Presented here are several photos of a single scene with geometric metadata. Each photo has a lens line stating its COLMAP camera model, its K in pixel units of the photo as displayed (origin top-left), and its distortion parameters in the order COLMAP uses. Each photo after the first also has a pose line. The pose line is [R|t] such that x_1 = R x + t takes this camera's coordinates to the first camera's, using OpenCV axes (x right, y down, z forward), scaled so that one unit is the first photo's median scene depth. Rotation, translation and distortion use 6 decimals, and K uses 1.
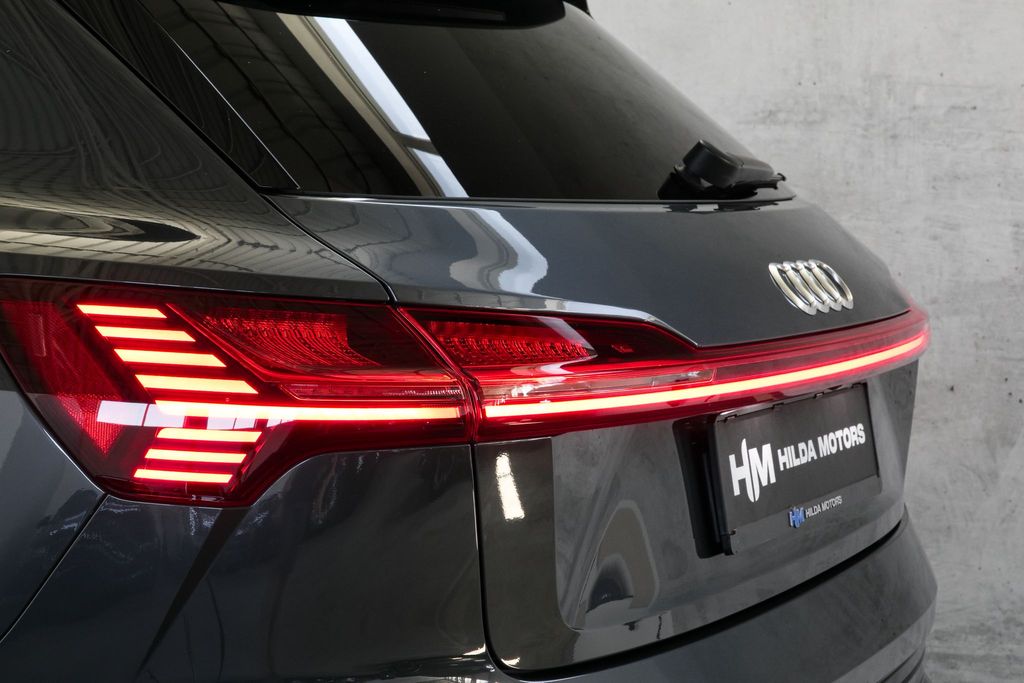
lens RADIAL K [[2412.7, 0, 512.0], [0, 2412.7, 341.5], [0, 0, 1]] dist [-0.579547, 0.188399]
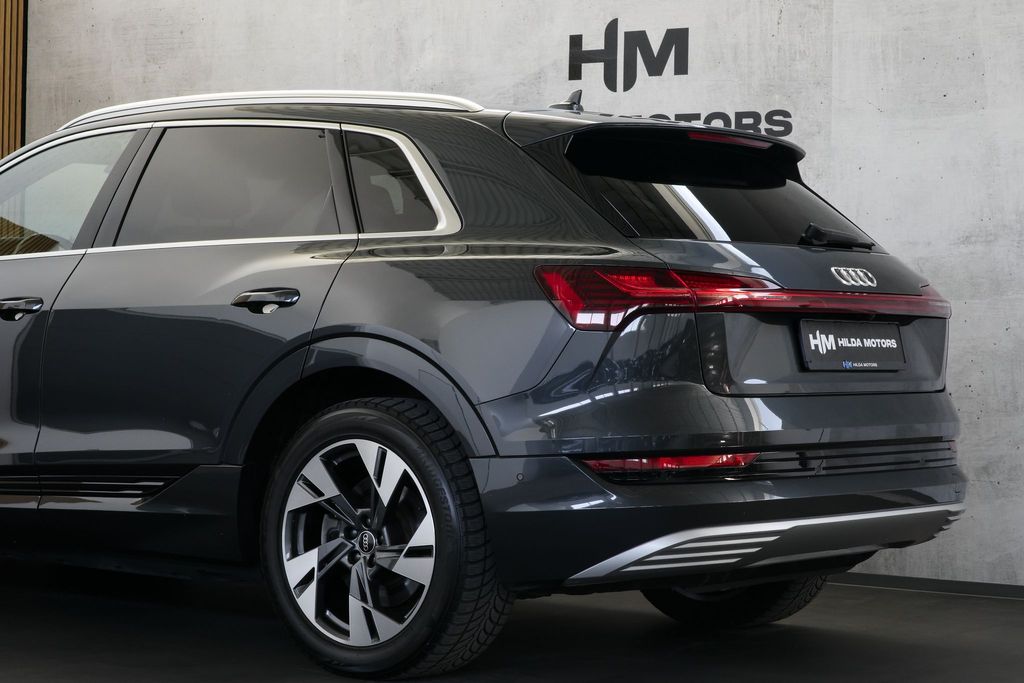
lens RADIAL K [[2421.2, 0, 512.0], [0, 2421.2, 341.5], [0, 0, 1]] dist [-0.164236, 0.920468]
pose [[0.972407, -0.038901, -0.230024, 0.352174], [0.016835, 0.995130, -0.097128, 0.283045], [0.232682, 0.090575, 0.968326, -1.540532]]
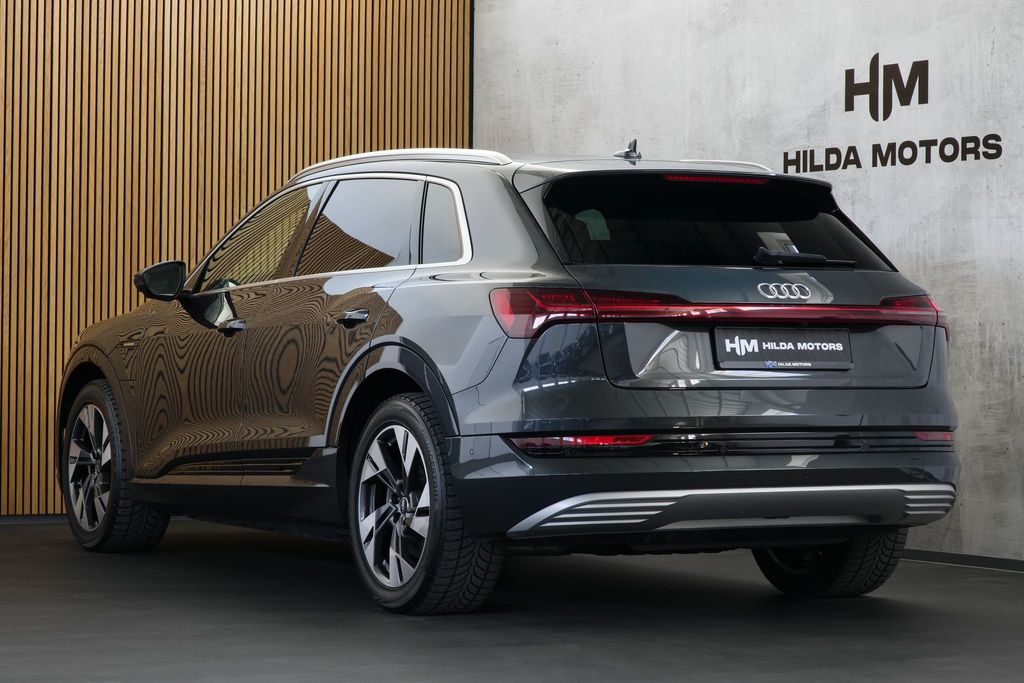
lens RADIAL K [[2860.8, 0, 512.0], [0, 2860.8, 341.5], [0, 0, 1]] dist [0.100688, -0.370774]
pose [[0.811803, -0.050934, -0.581706, 1.933000], [-0.014792, 0.994075, -0.107683, 0.431909], [0.583744, 0.096022, 0.806240, -2.115042]]
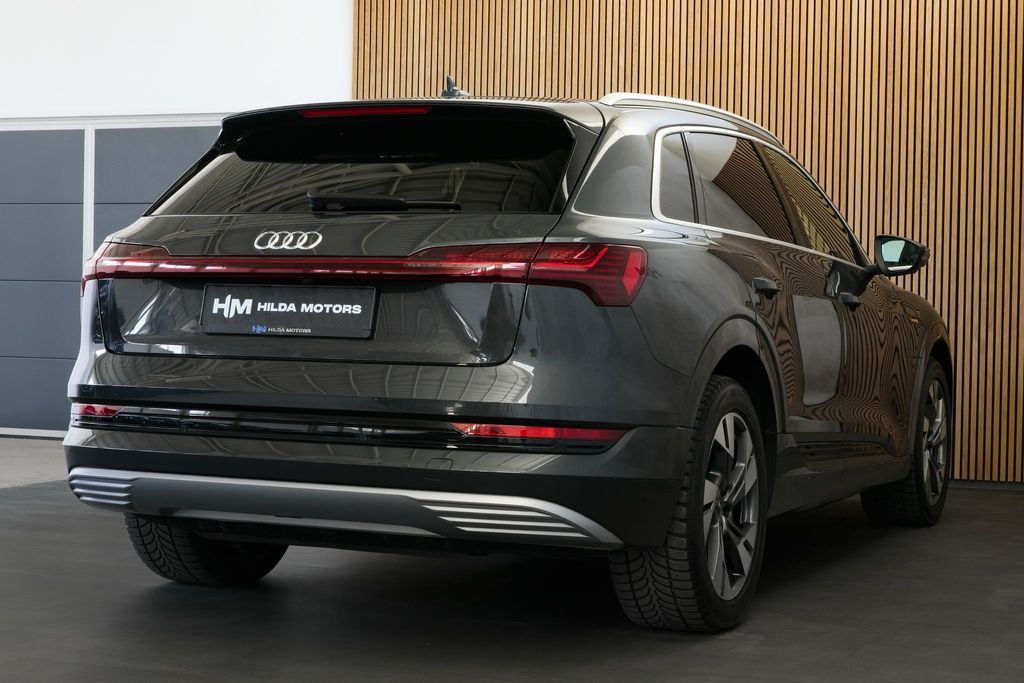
lens RADIAL K [[1877.8, 0, 512.0], [0, 1877.8, 341.5], [0, 0, 1]] dist [-0.058810, -0.115104]
pose [[-0.004380, -0.039414, -0.999213, 2.035933], [-0.111468, 0.993015, -0.038681, 0.128512], [0.993758, 0.111211, -0.008743, 1.233877]]
